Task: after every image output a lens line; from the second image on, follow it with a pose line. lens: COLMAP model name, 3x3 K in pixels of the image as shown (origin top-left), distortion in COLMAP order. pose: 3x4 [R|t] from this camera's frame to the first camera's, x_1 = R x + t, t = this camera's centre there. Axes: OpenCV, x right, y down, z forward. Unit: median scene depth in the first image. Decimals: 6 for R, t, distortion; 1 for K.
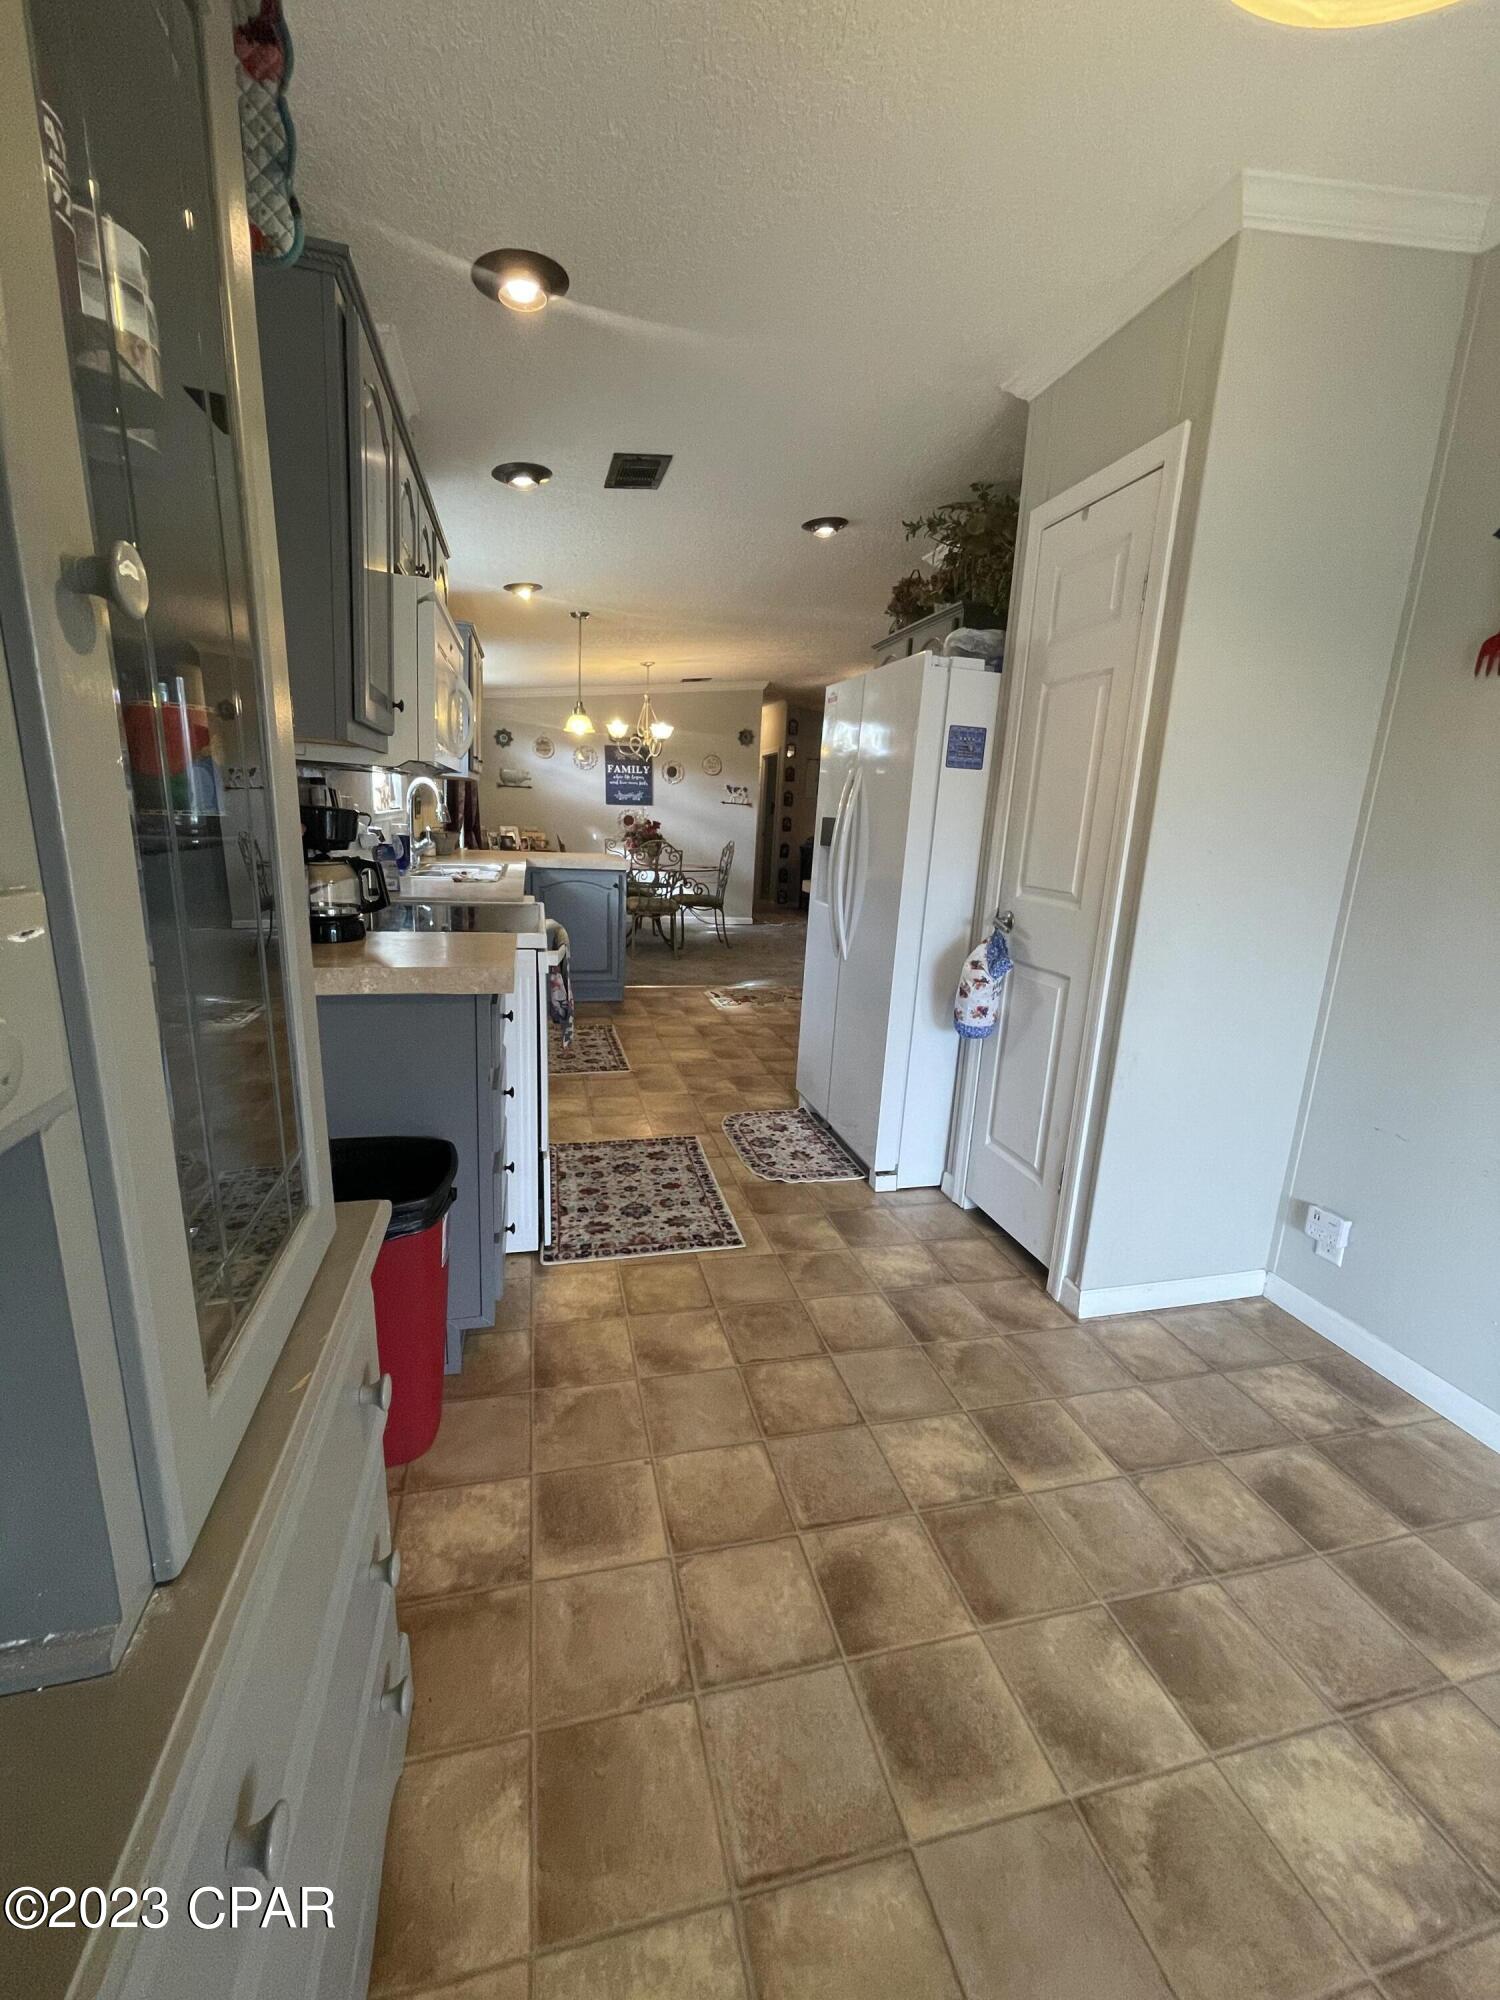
lens RADIAL K [[804.9, 0, 740.6], [0, 804.9, 990.4], [0, 0, 1]] dist [-0.004295, 0.000396]
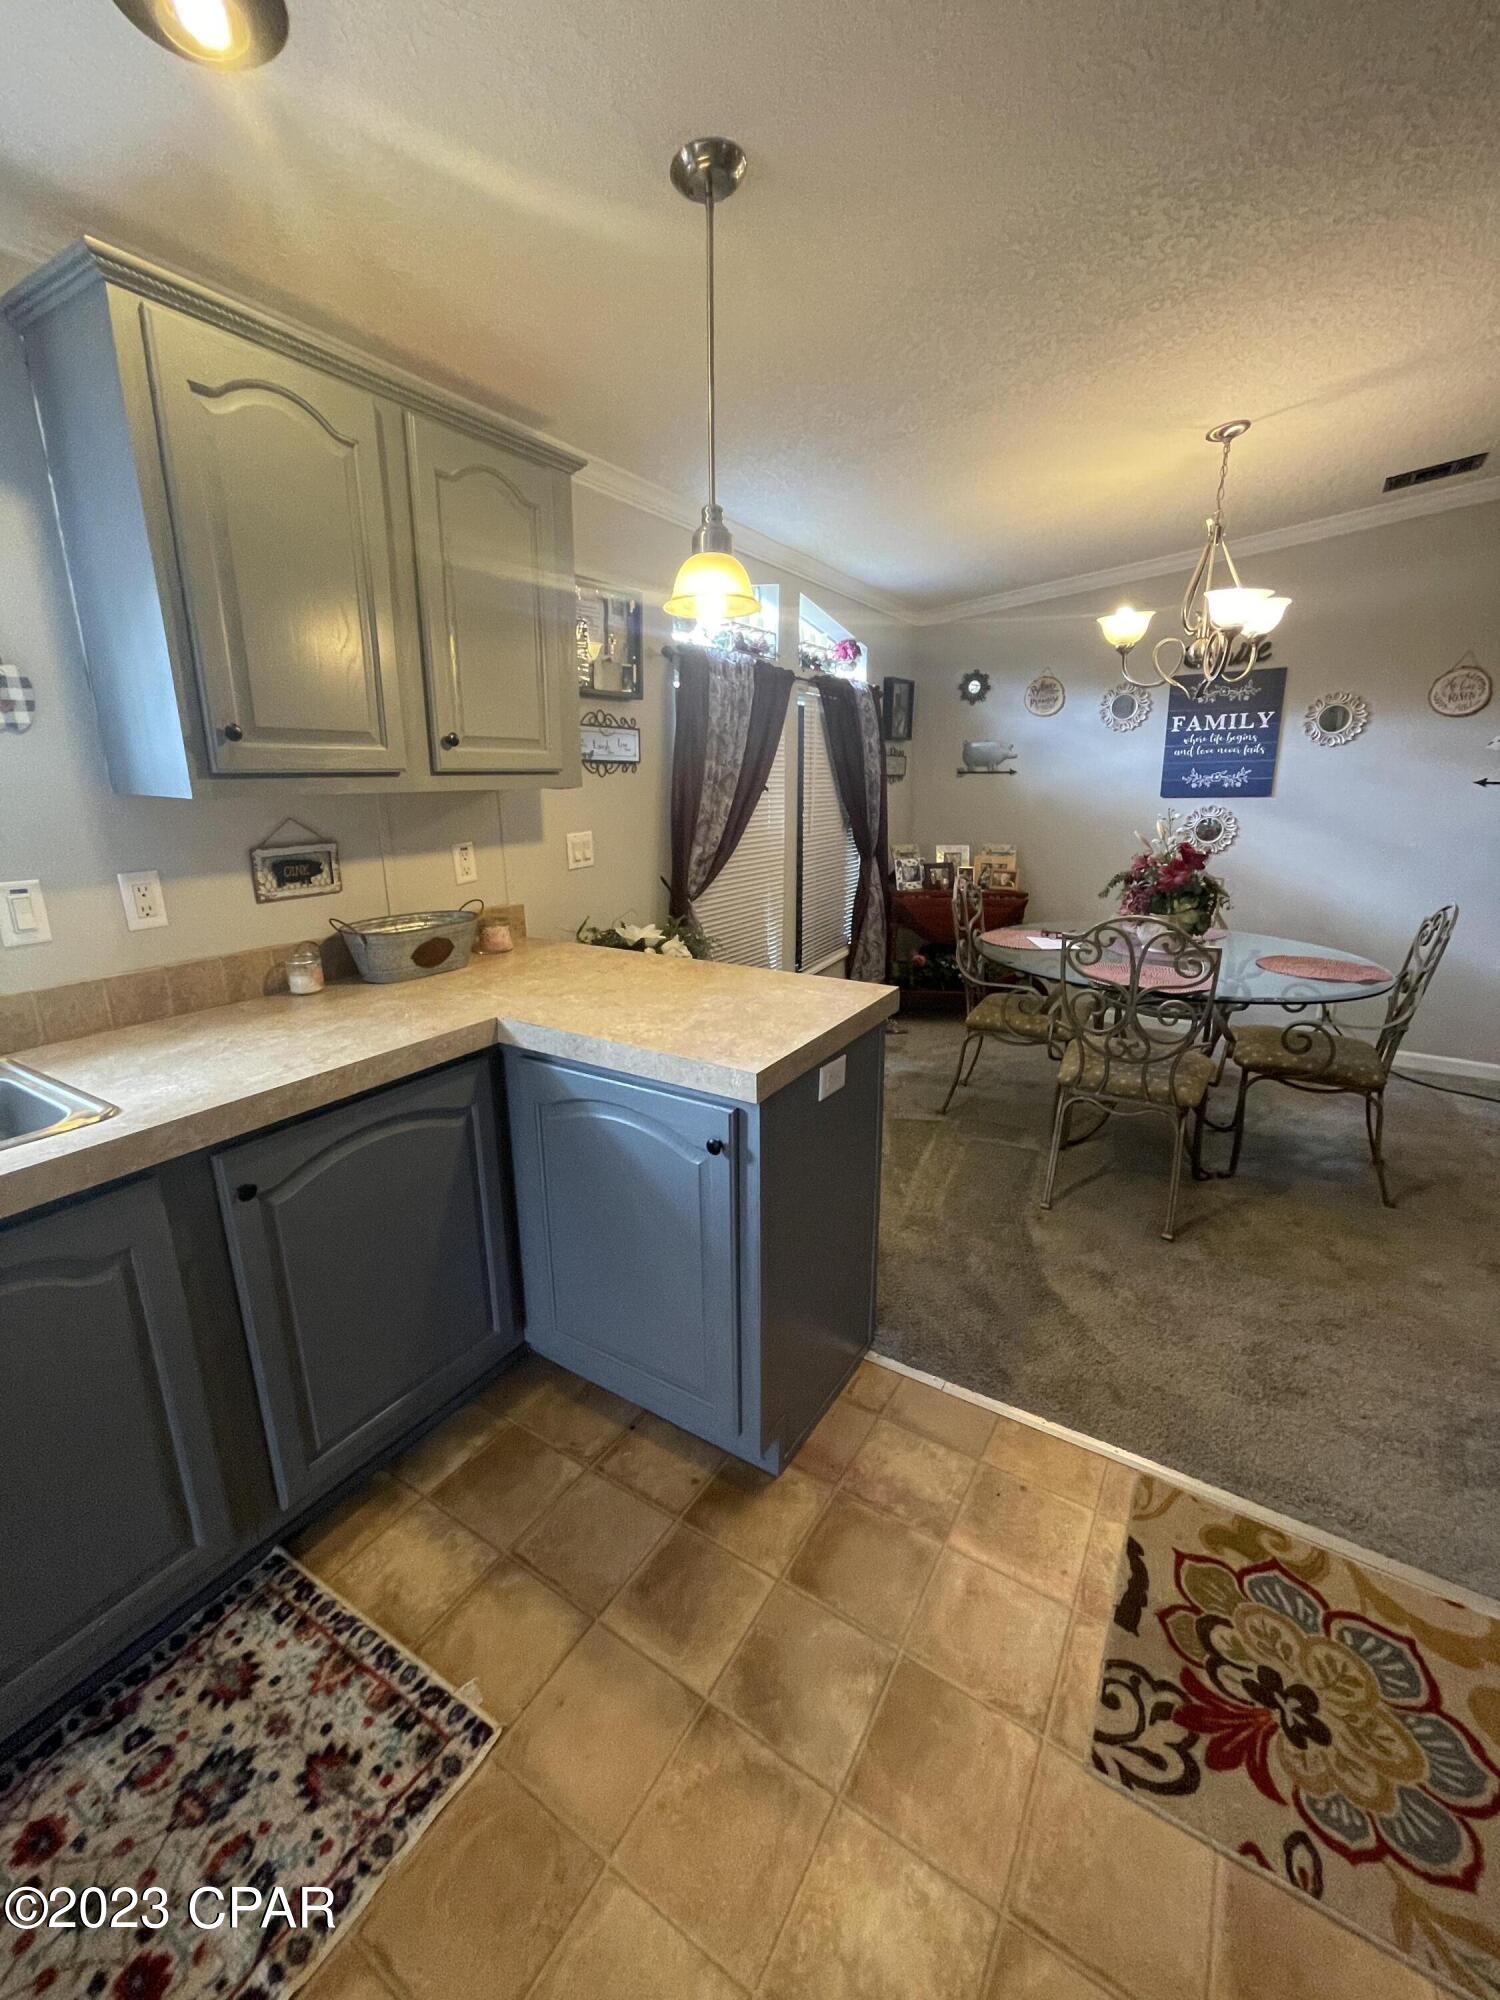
lens RADIAL K [[804.9, 0, 740.6], [0, 804.9, 991.6], [0, 0, 1]] dist [-0.004295, 0.000396]
pose [[0.687488, 0.140307, -0.712512, 0.063366], [-0.120315, 0.989605, 0.078782, -0.315541], [0.716159, 0.031565, 0.697223, 1.231438]]
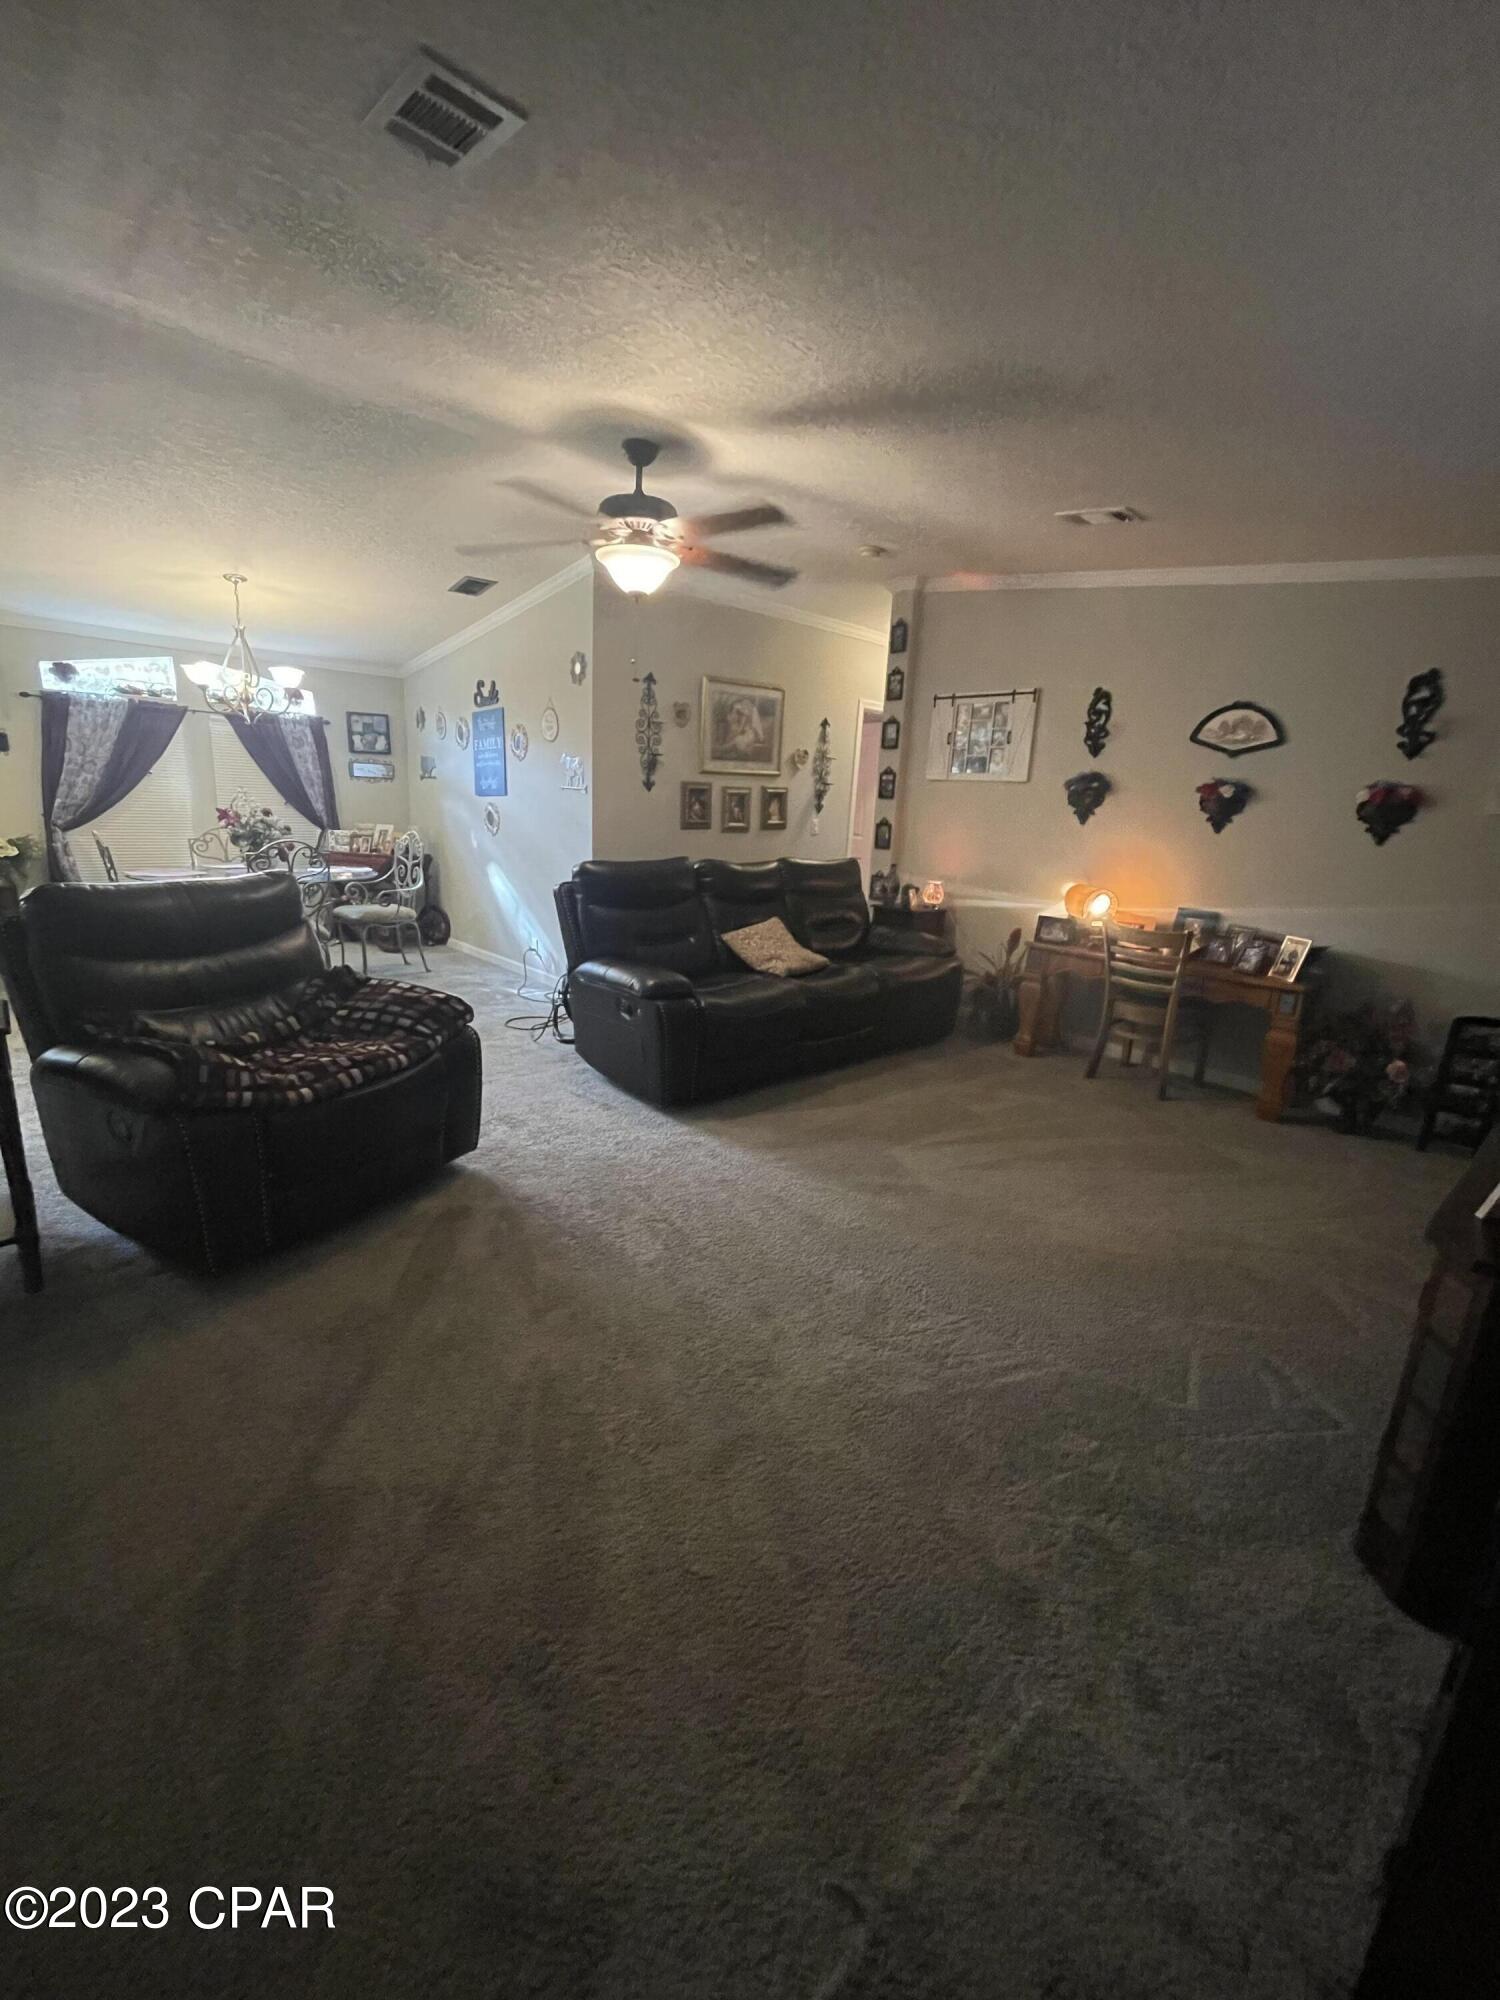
lens RADIAL K [[804.9, 0, 751.0], [0, 804.9, 1003.0], [0, 0, 1]] dist [-0.004295, 0.000396]
pose [[0.499220, 0.183776, -0.846762, 1.532589], [-0.198490, 0.975517, 0.094698, -0.440593], [0.843434, 0.120798, 0.523476, 2.230448]]
